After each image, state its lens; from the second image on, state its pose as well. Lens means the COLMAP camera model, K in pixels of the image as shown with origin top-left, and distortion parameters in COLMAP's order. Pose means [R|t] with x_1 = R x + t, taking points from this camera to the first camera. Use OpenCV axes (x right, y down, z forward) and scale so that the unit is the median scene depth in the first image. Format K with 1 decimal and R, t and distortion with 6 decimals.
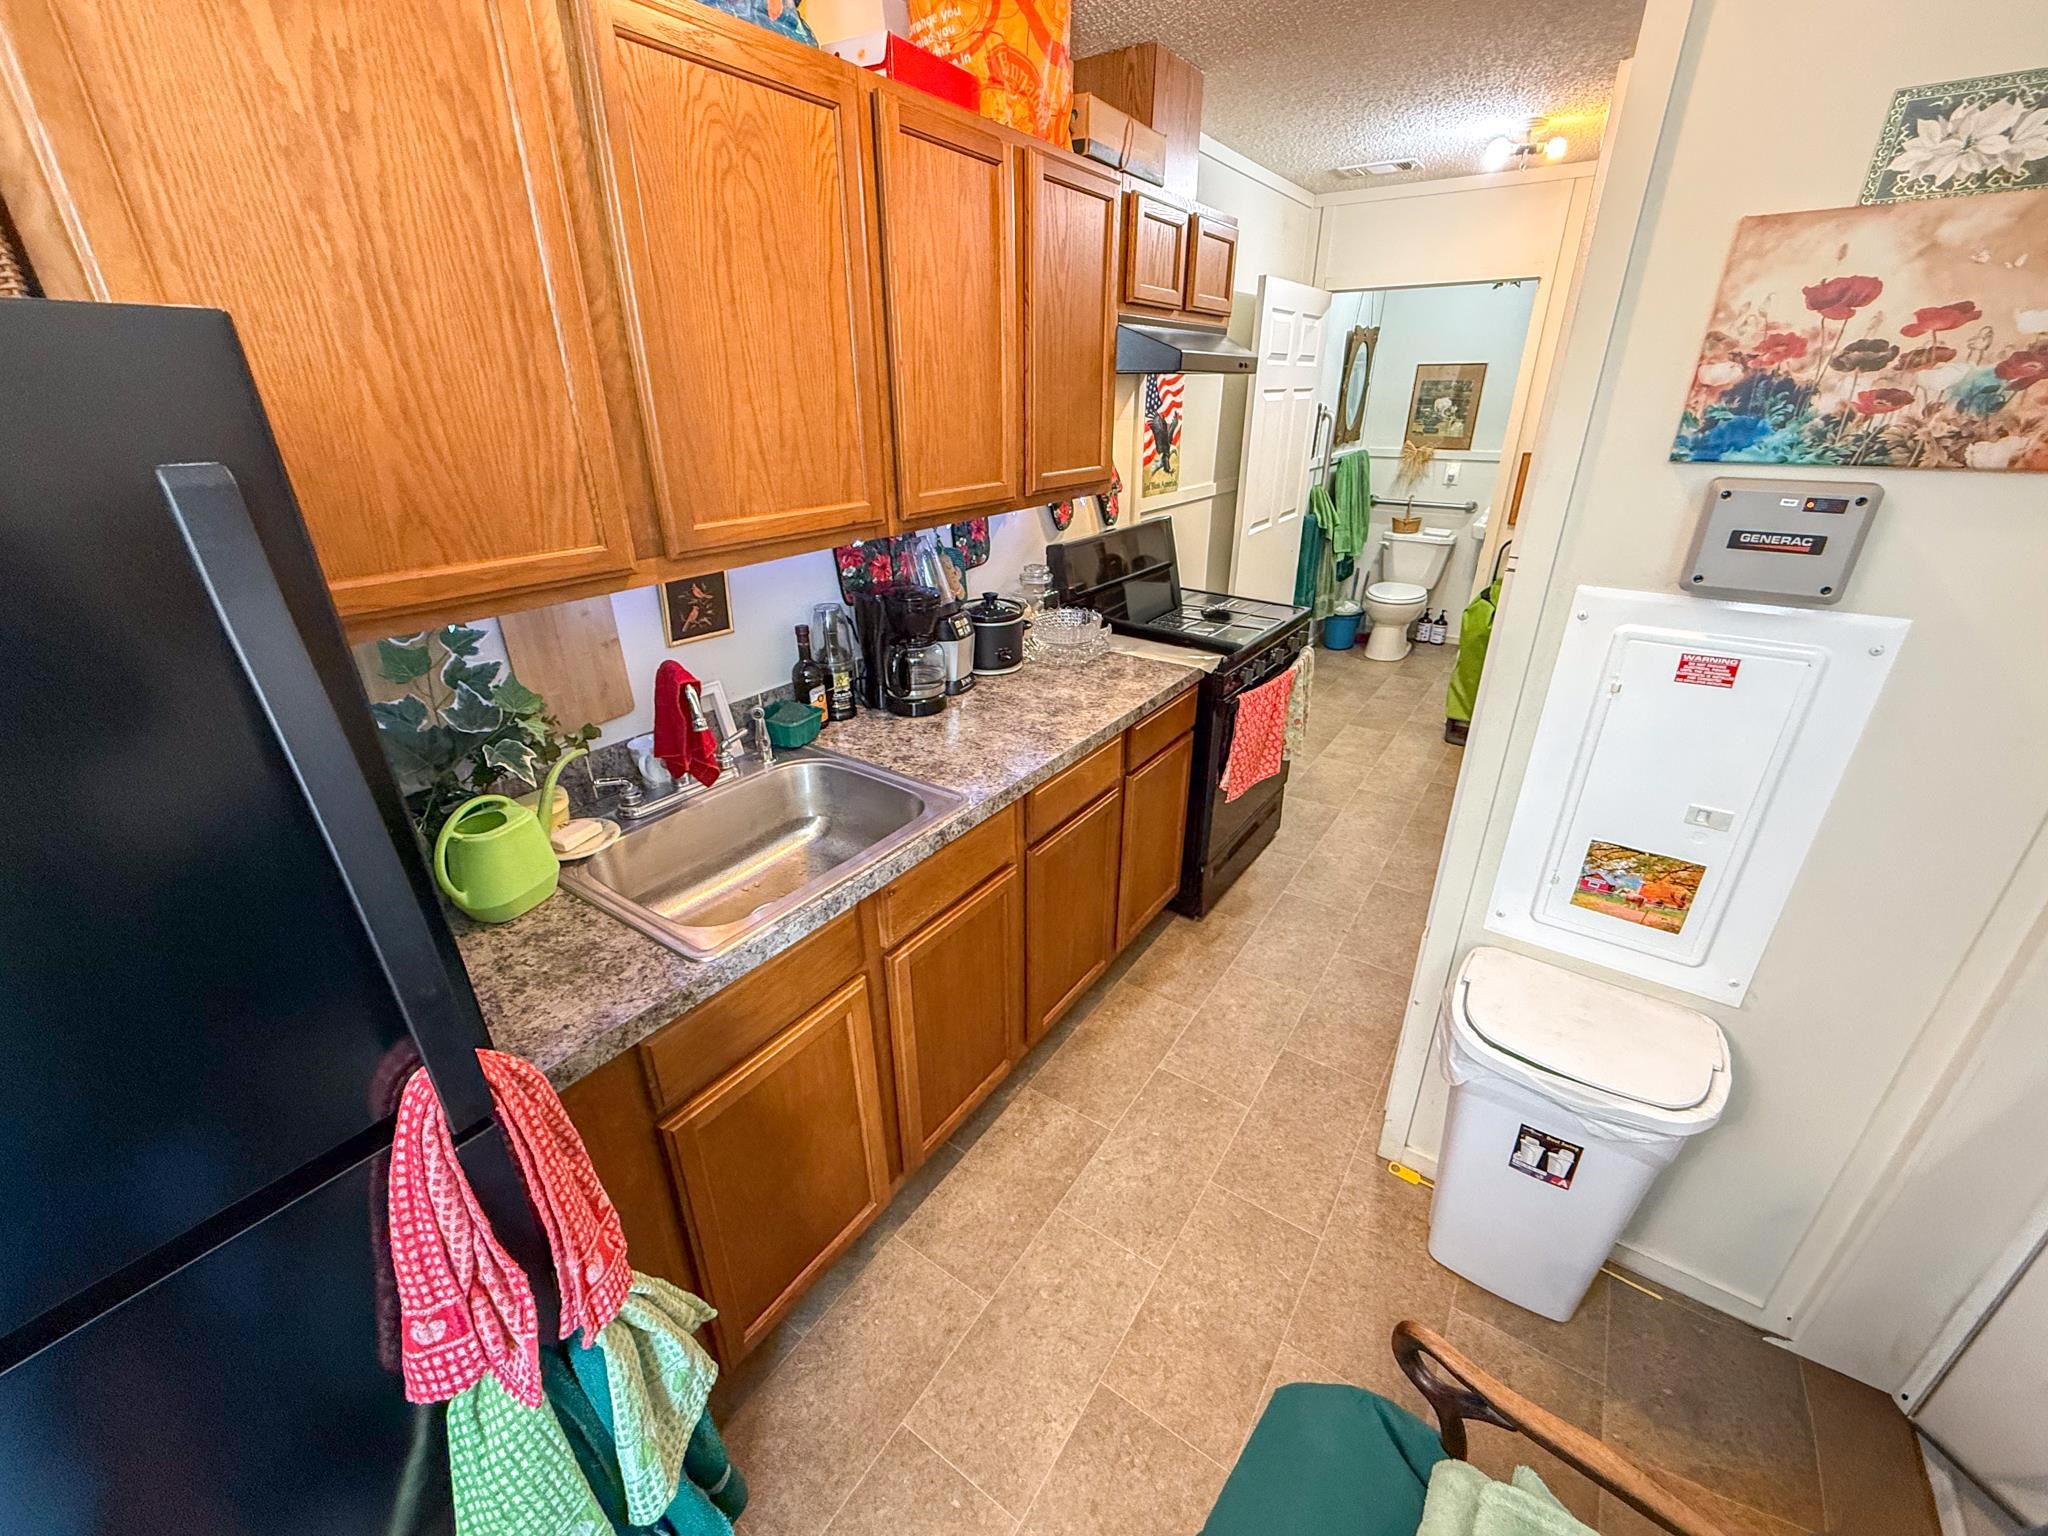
lens RADIAL K [[826.7, 0, 1020.4], [0, 826.7, 765.5], [0, 0, 1]] dist [-0.004102, 0.000741]
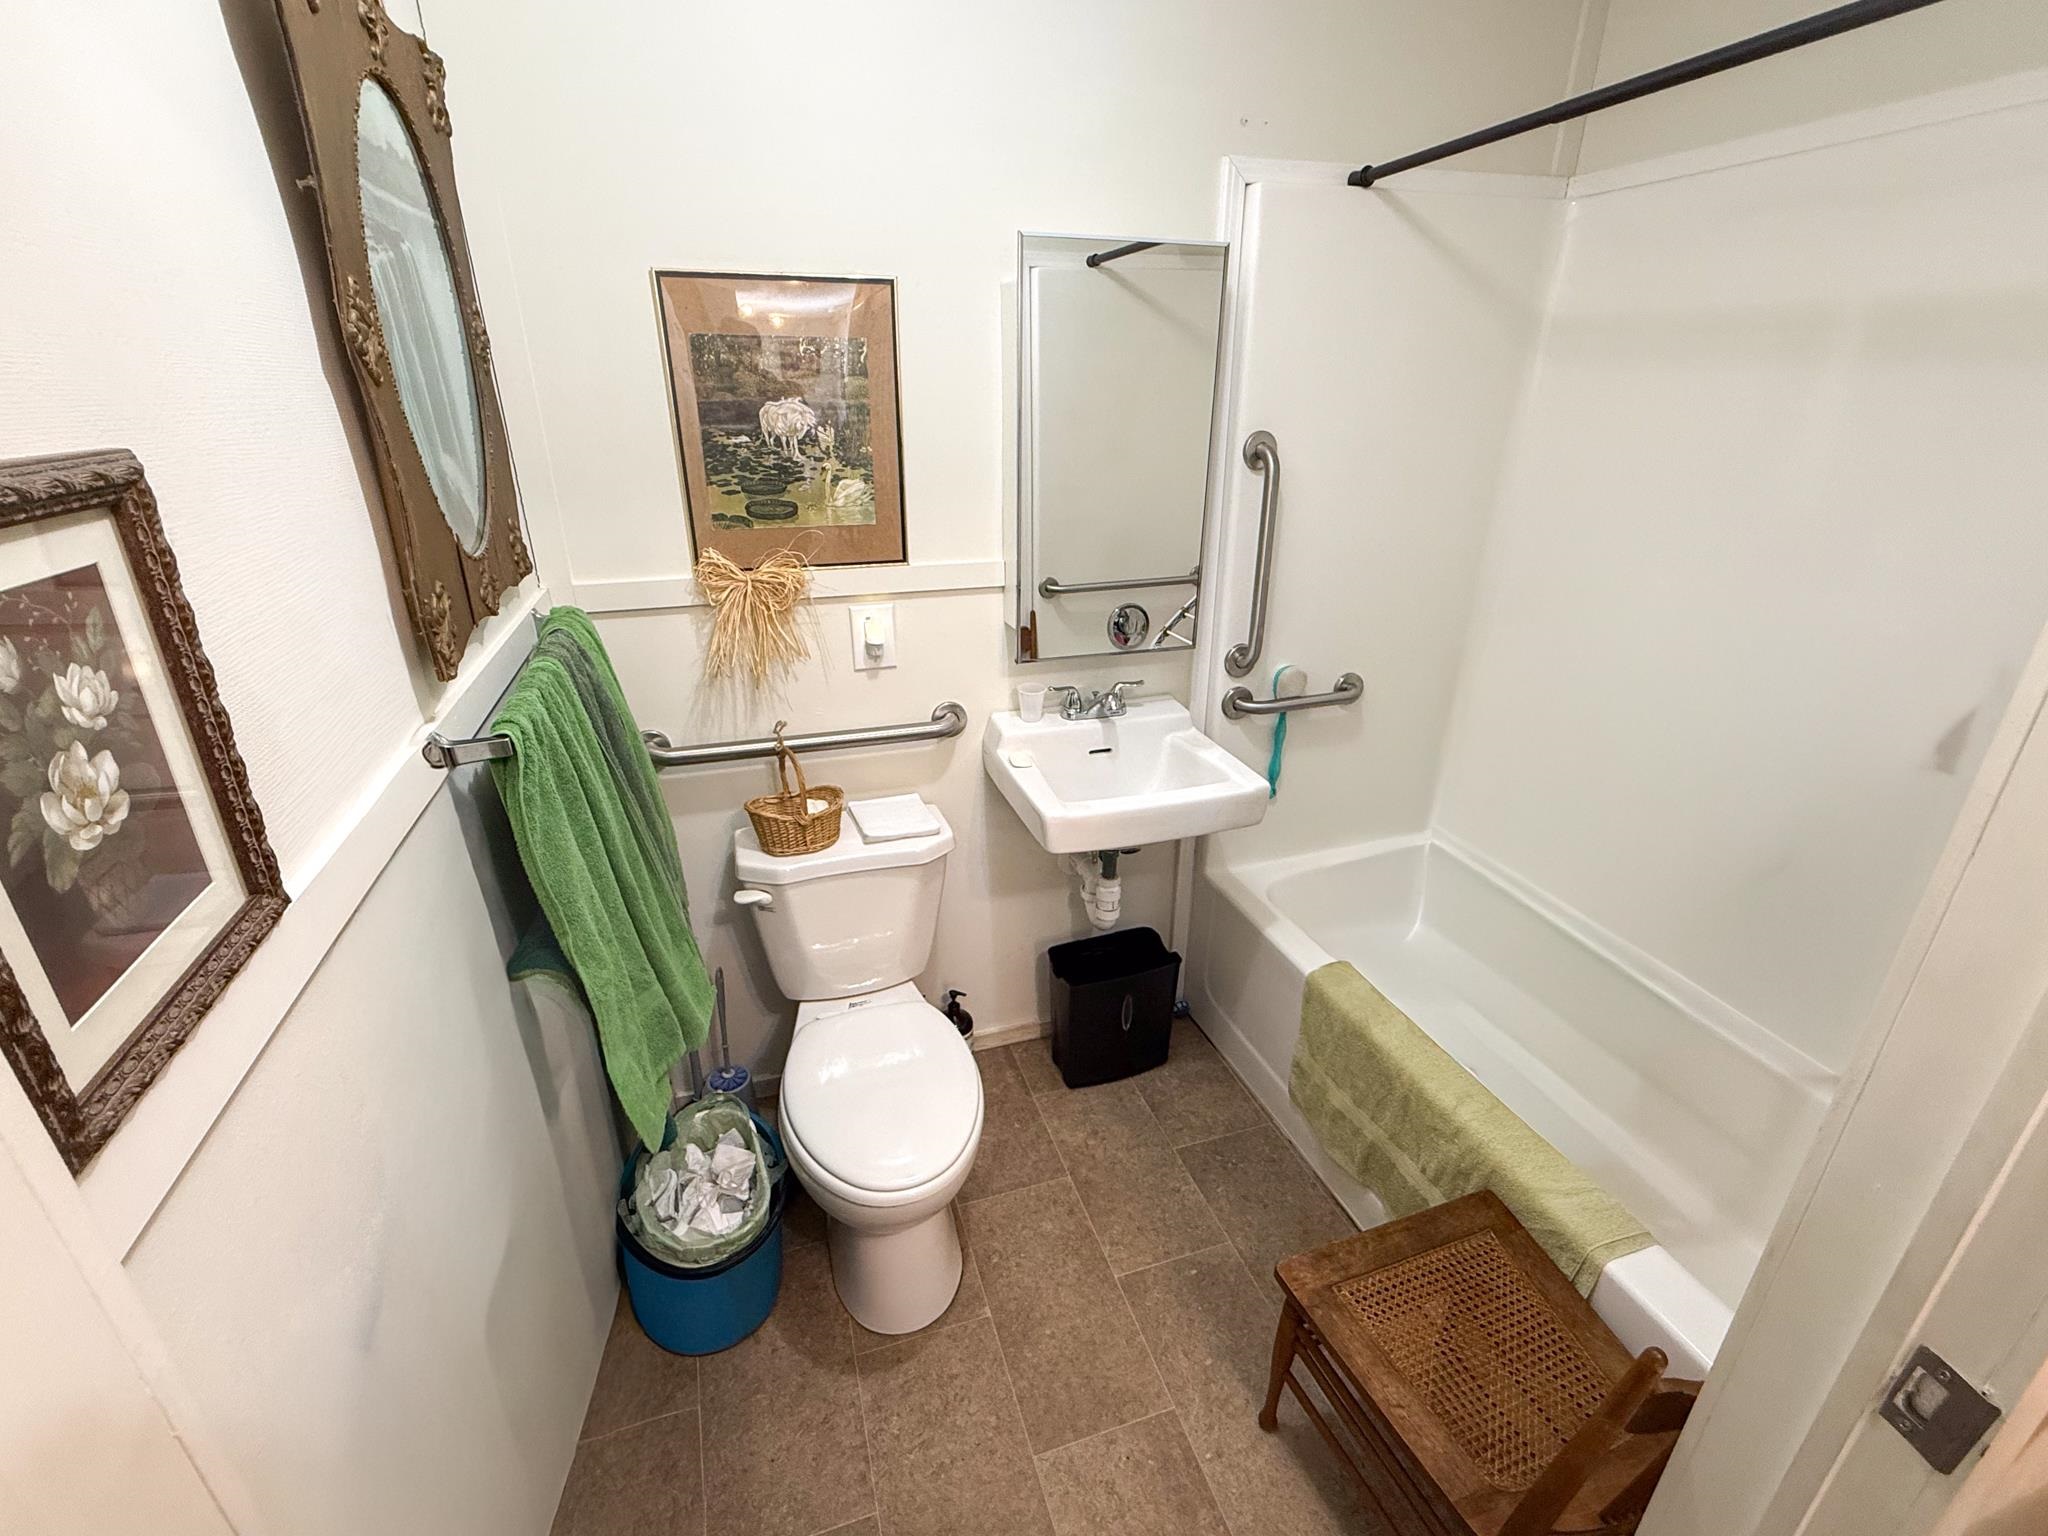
lens RADIAL K [[896.6, 0, 1020.1], [0, 896.6, 765.4], [0, 0, 1]] dist [-0.005103, 0.000418]
pose [[0.616232, -0.299952, 0.728208, 0.509978], [0.319882, 0.940255, 0.116601, -0.570100], [-0.719676, 0.161087, 0.675365, 1.278285]]
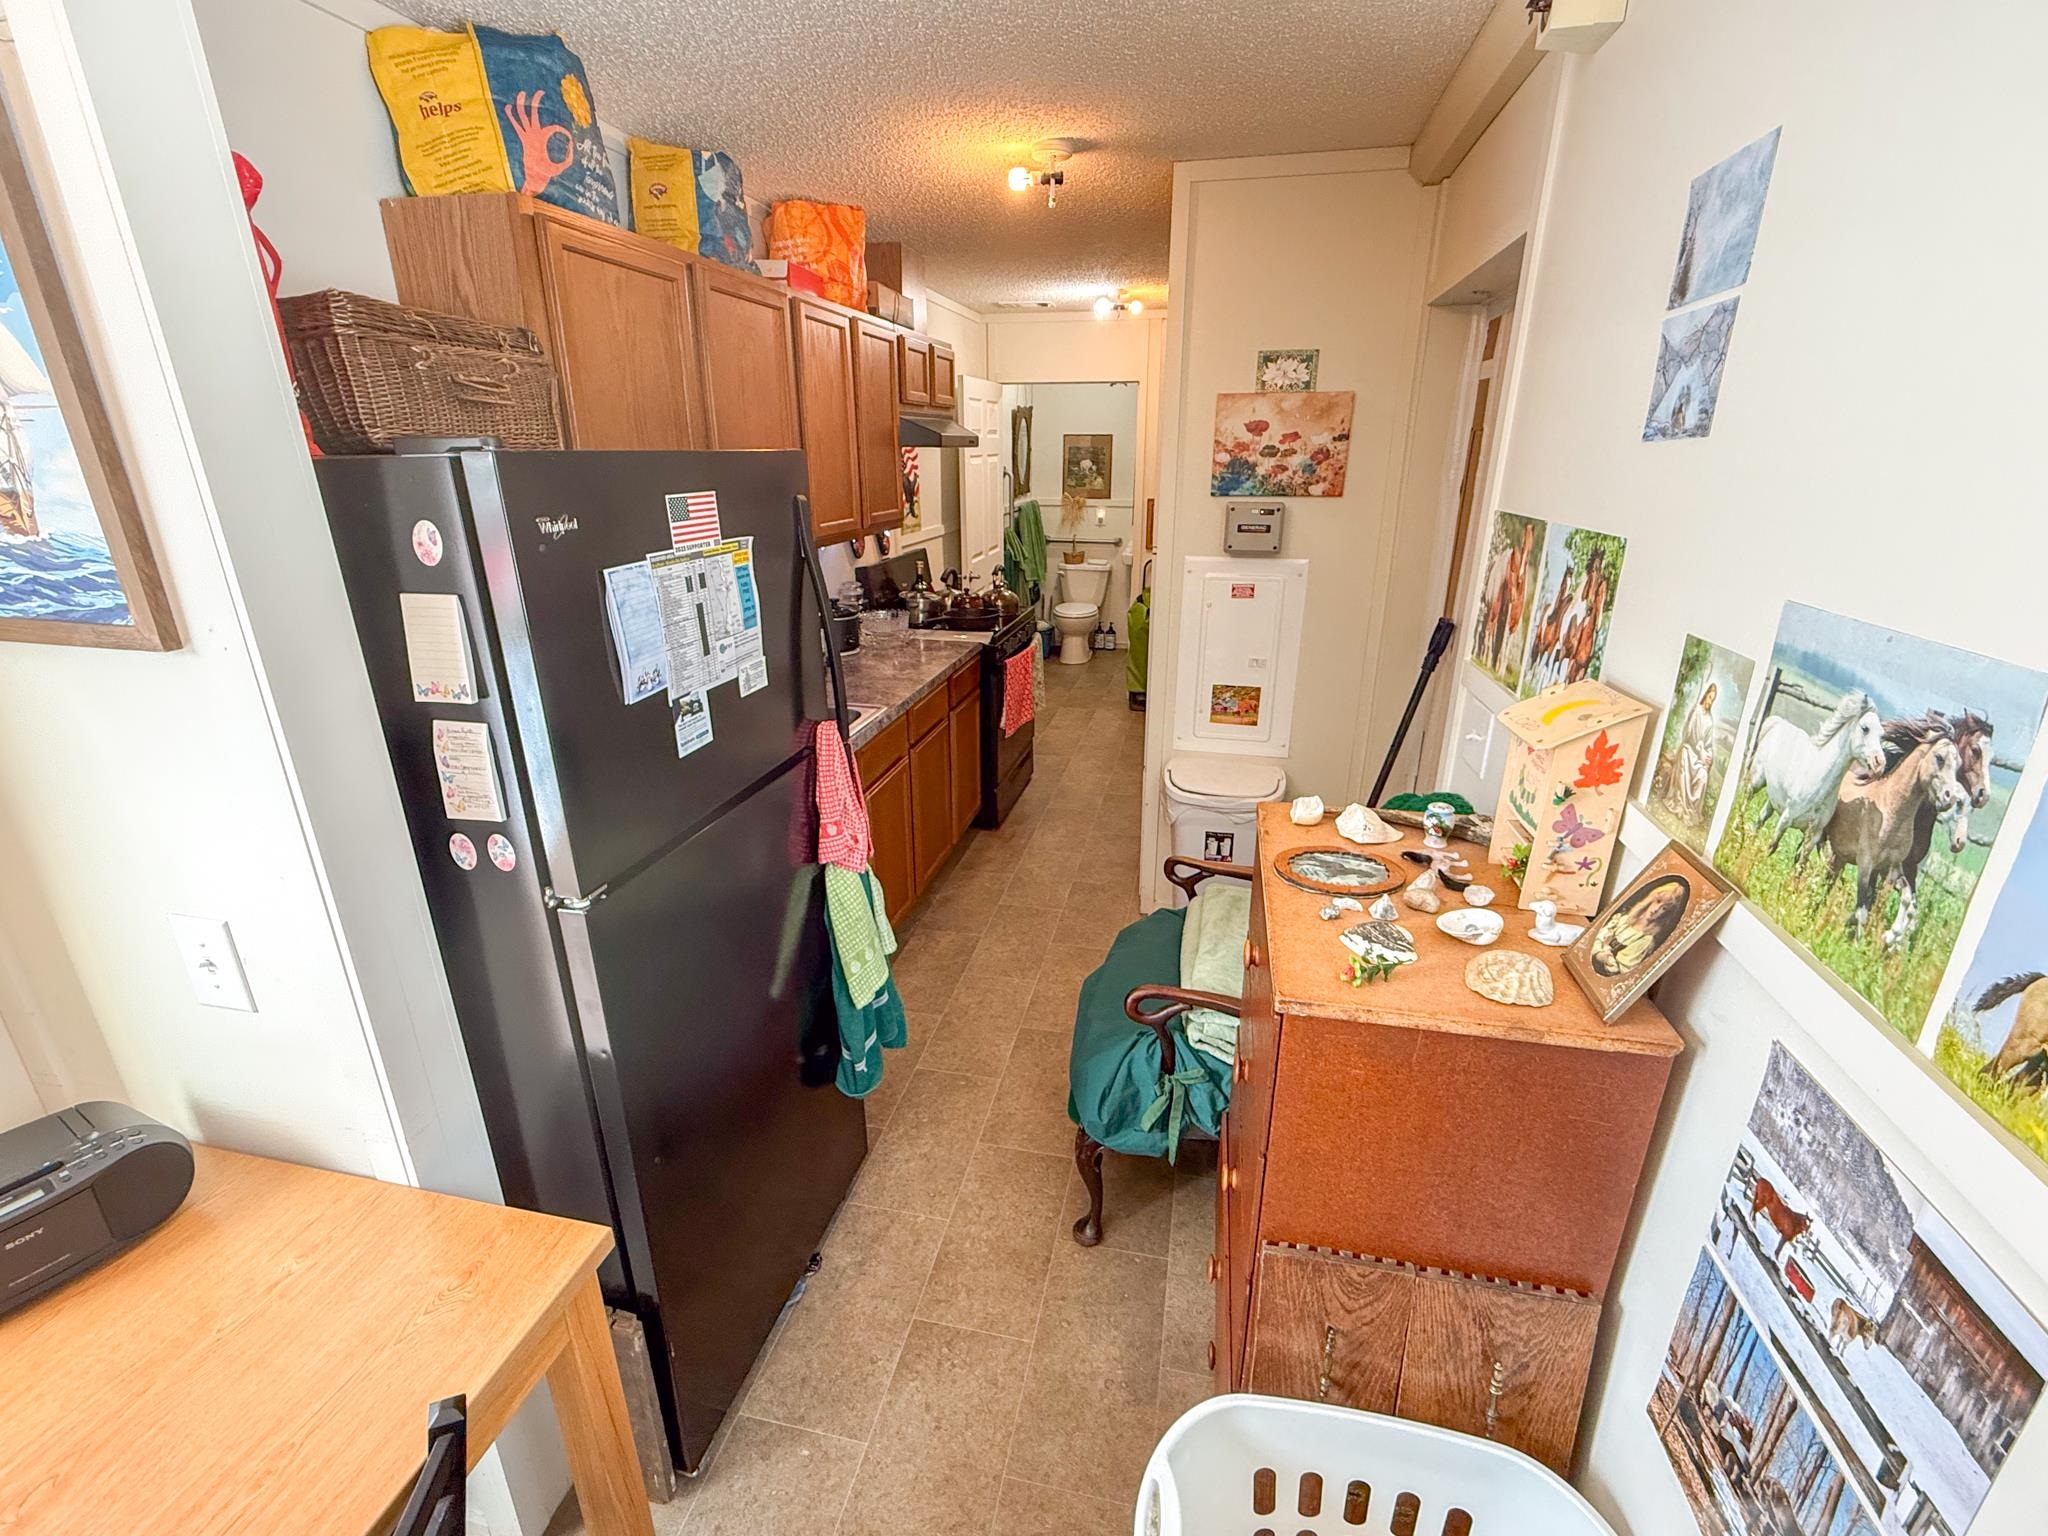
lens RADIAL K [[896.6, 0, 1025.1], [0, 896.6, 763.6], [0, 0, 1]] dist [-0.005103, 0.000418]
pose [[0.924457, -0.121017, 0.361571, -0.238772], [0.151837, 0.986704, -0.057967, 0.153911], [-0.349749, 0.108488, 0.930541, -0.375118]]
